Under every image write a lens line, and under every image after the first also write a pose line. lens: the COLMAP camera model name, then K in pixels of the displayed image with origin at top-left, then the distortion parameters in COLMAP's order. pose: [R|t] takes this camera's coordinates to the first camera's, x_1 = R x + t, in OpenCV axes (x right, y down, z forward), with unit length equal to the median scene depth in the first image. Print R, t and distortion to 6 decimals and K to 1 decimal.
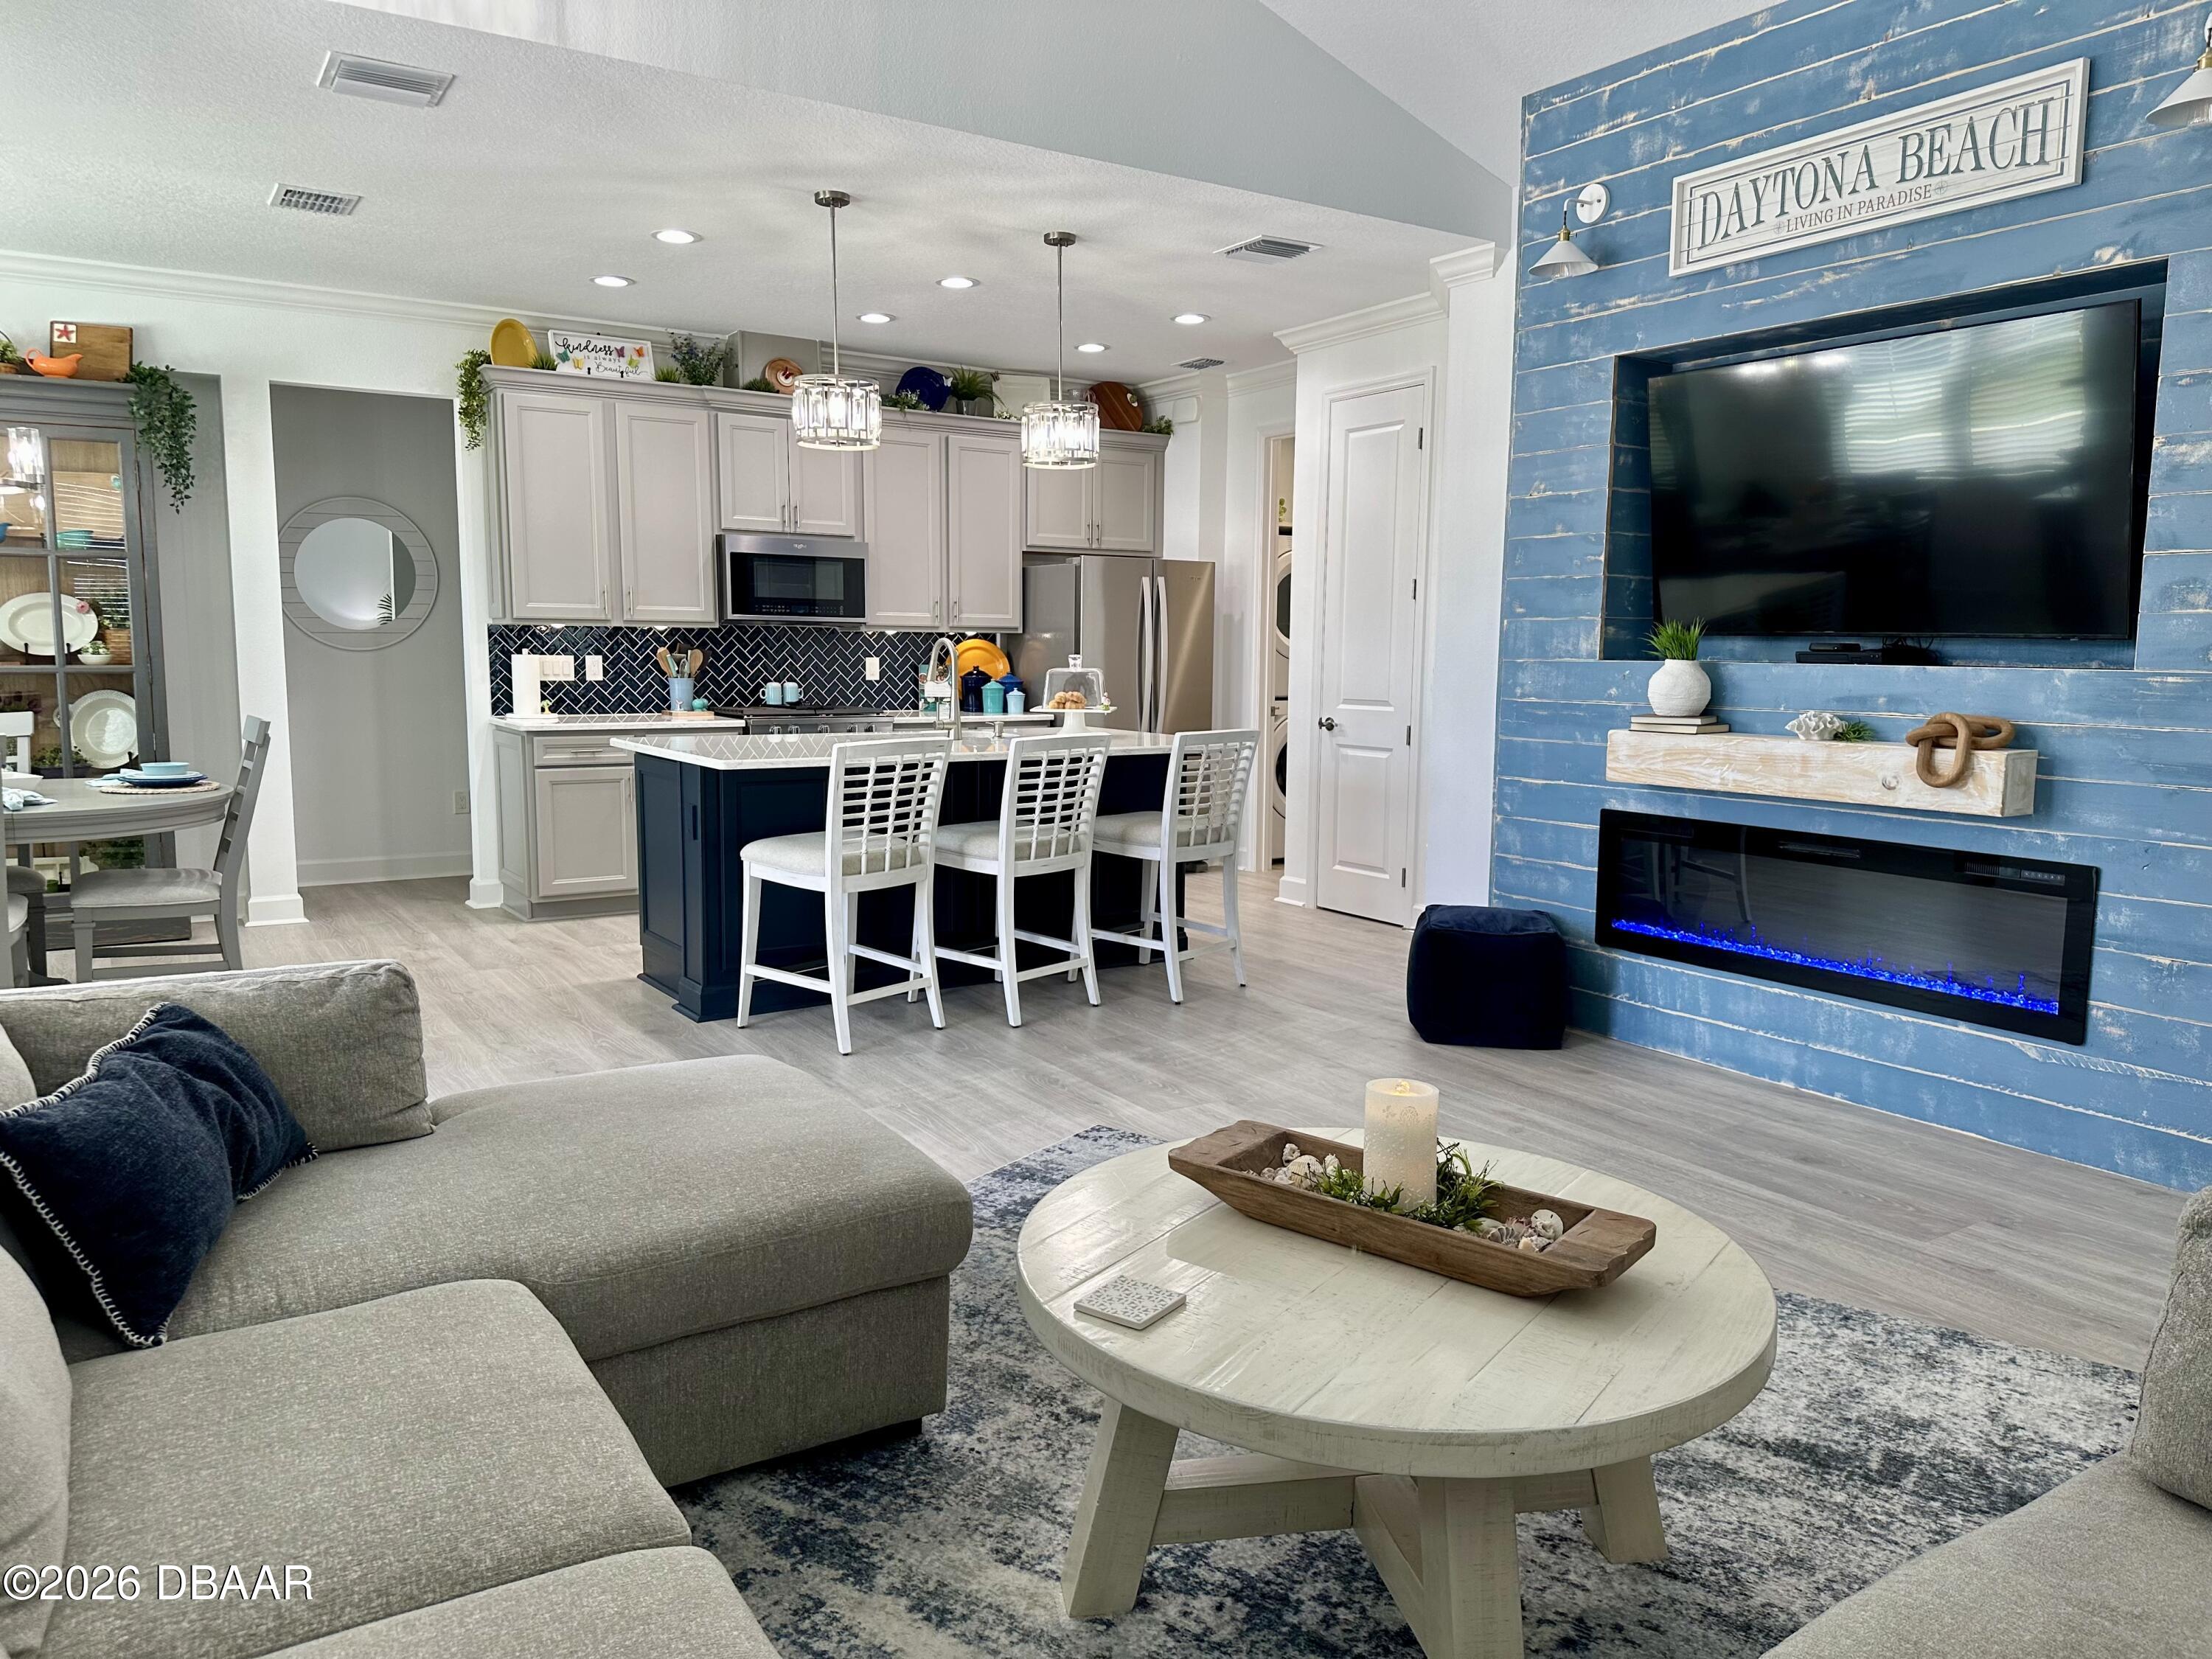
lens RADIAL K [[1545.5, 0, 1086.0], [0, 1545.5, 847.8], [0, 0, 1]] dist [0.044649, -0.038190]
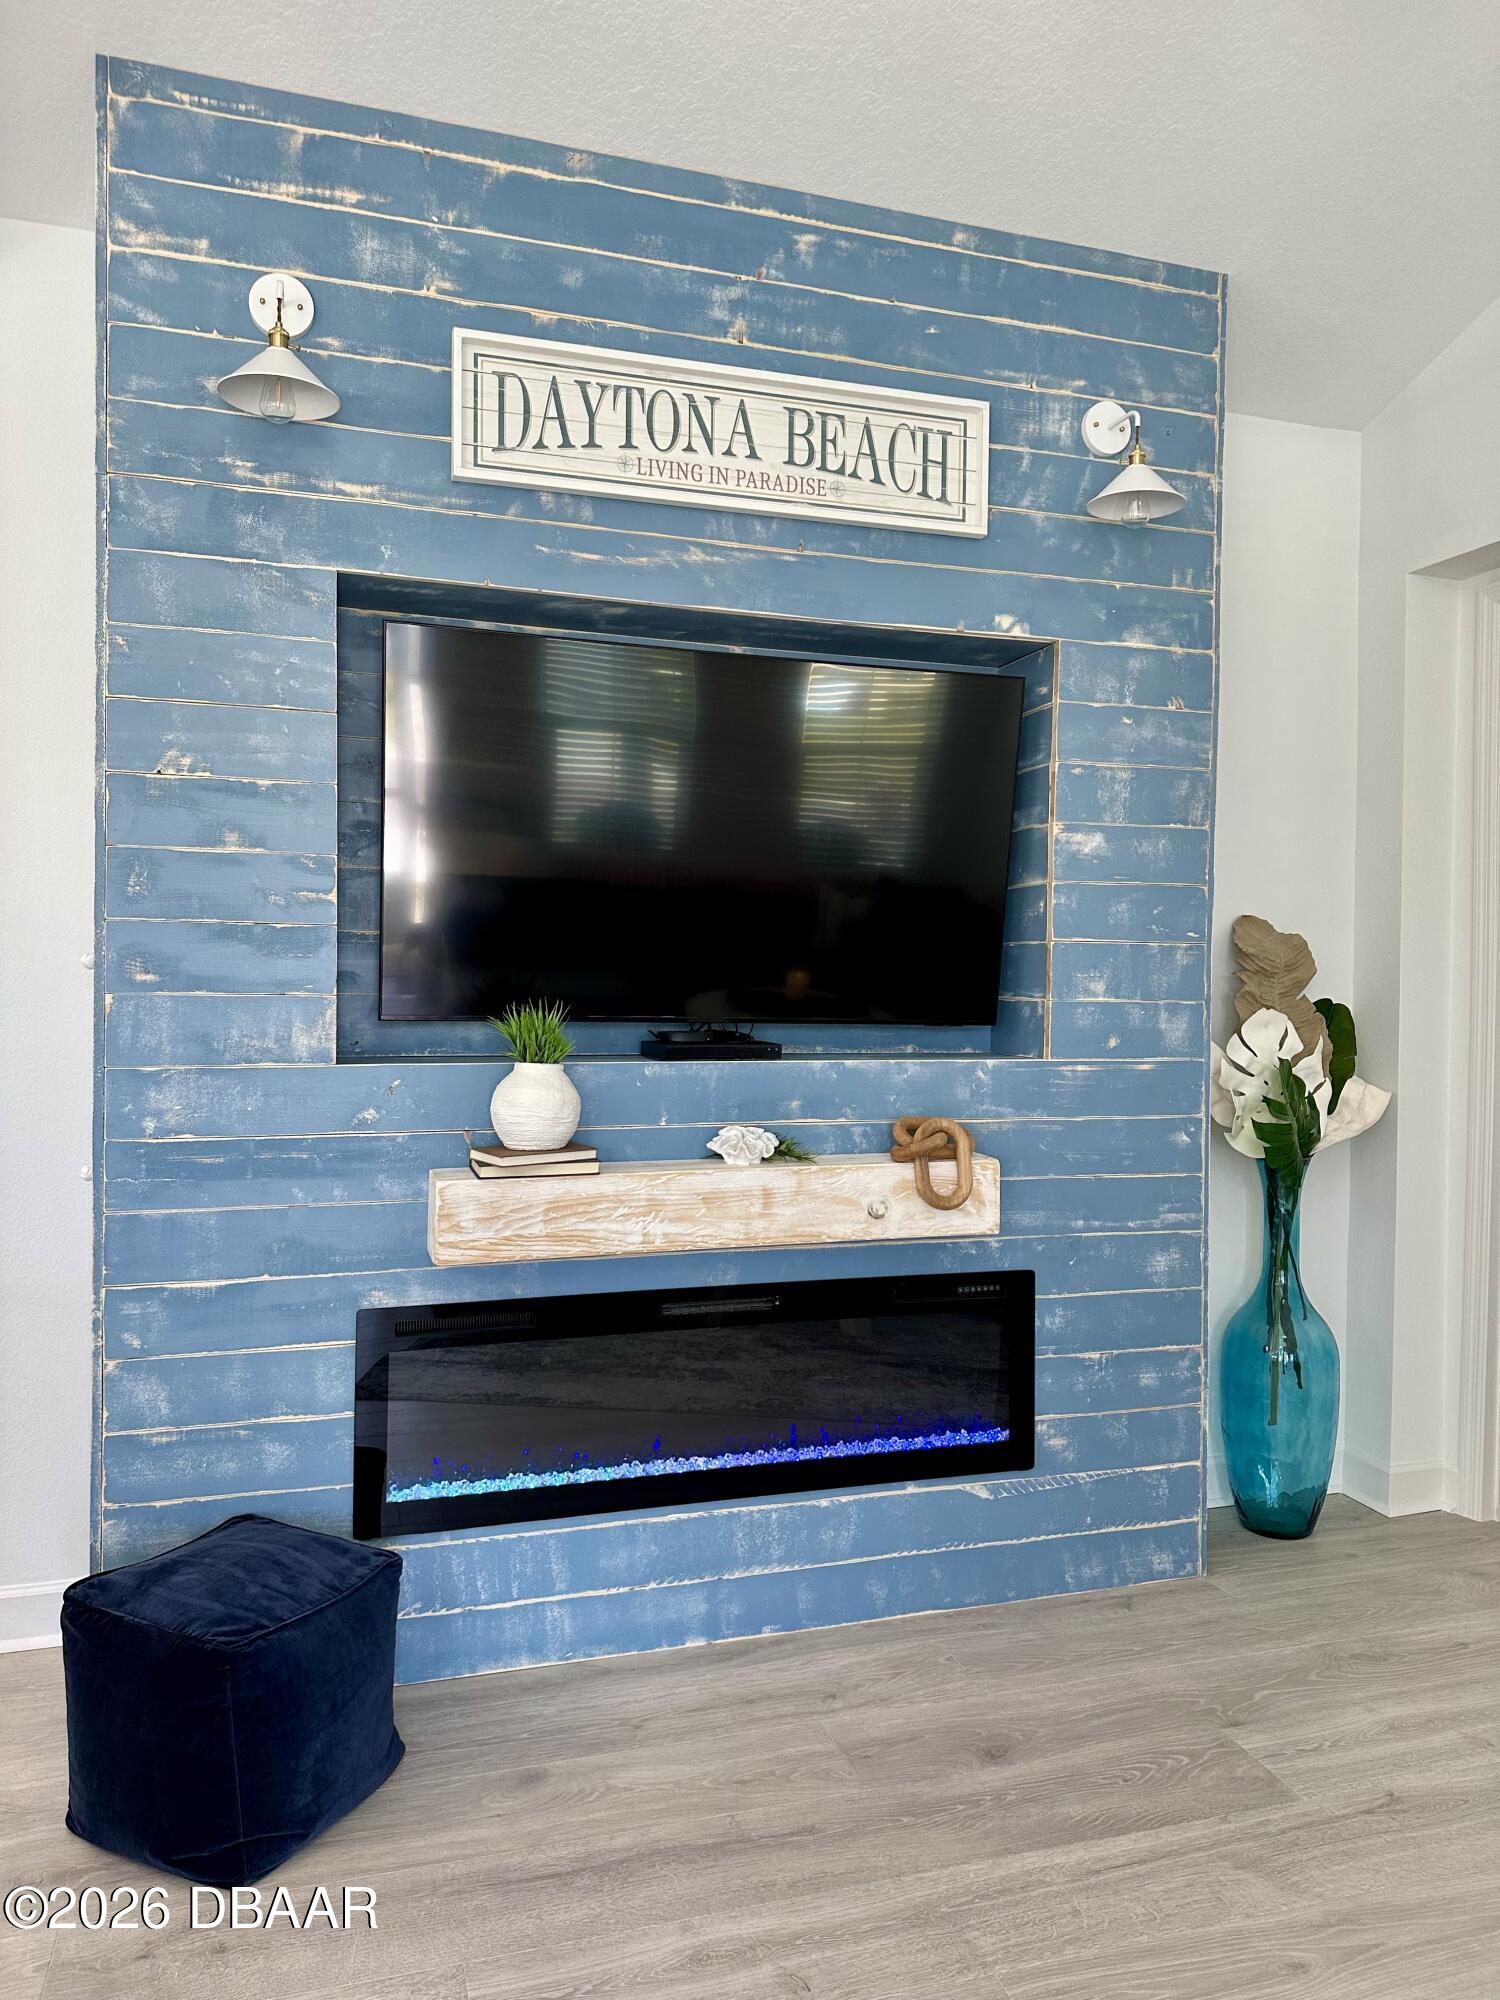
lens RADIAL K [[1397.4, 0, 766.9], [0, 1397.4, 1006.2], [0, 0, 1]] dist [0.044649, -0.038190]
pose [[0.260417, -0.018816, 0.965313, -0.167353], [0.122467, 0.992378, -0.013695, -0.130619], [-0.957698, 0.121785, 0.260737, 0.790374]]
